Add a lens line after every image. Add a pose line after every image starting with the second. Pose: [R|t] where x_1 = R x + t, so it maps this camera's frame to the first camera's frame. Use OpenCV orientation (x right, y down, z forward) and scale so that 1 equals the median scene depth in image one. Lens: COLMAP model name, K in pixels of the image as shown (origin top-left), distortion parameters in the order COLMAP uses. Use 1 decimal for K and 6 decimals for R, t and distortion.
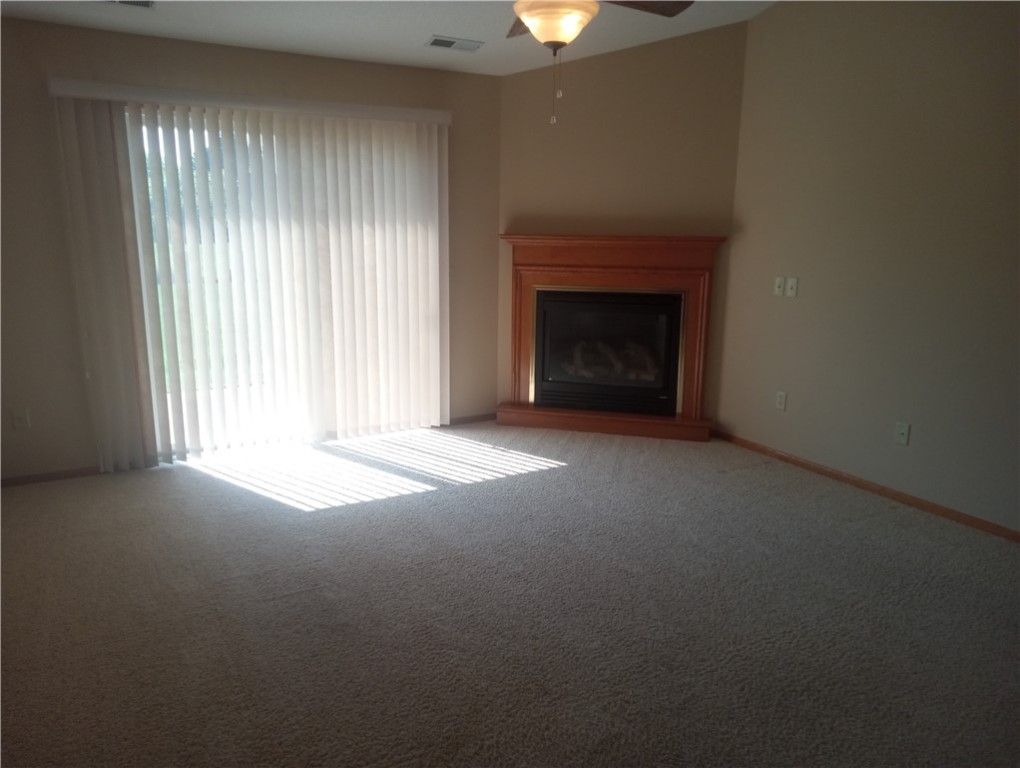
lens RADIAL K [[740.2, 0, 509.4], [0, 740.2, 384.9], [0, 0, 1]] dist [0.014070, 0.000598]
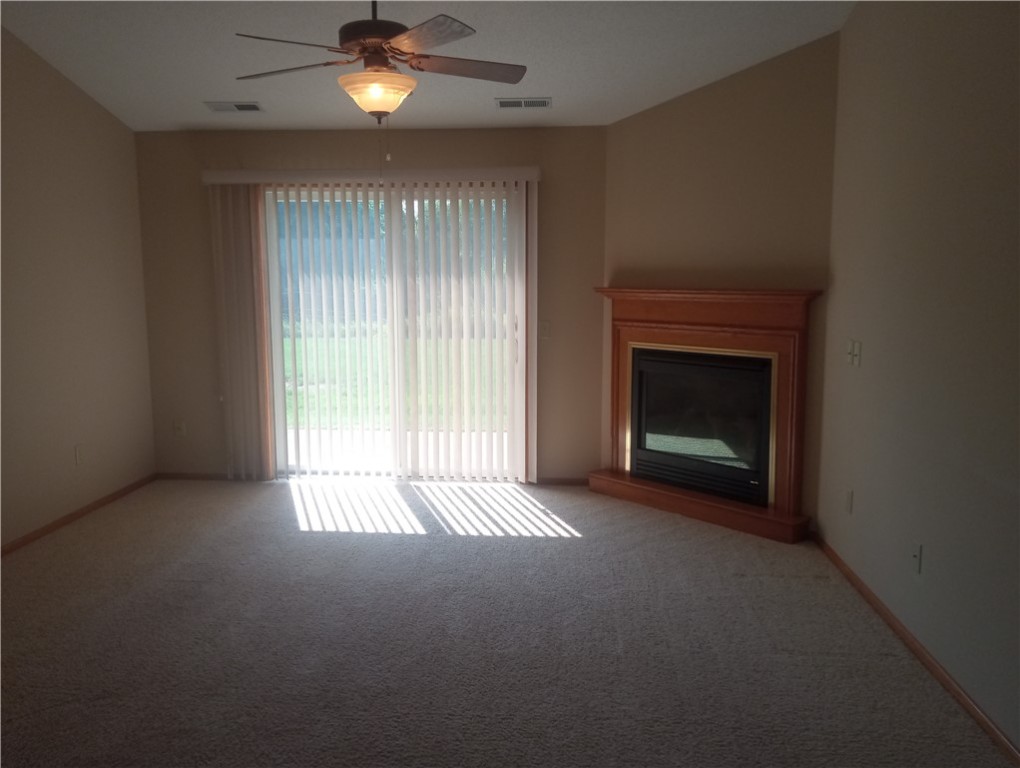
lens RADIAL K [[840.4, 0, 510.3], [0, 840.4, 383.1], [0, 0, 1]] dist [0.007777, 0.006327]
pose [[0.833952, 0.060560, -0.548504, 0.502107], [-0.110677, 0.992119, -0.058735, -0.007824], [0.540625, 0.109689, 0.834082, 0.063069]]
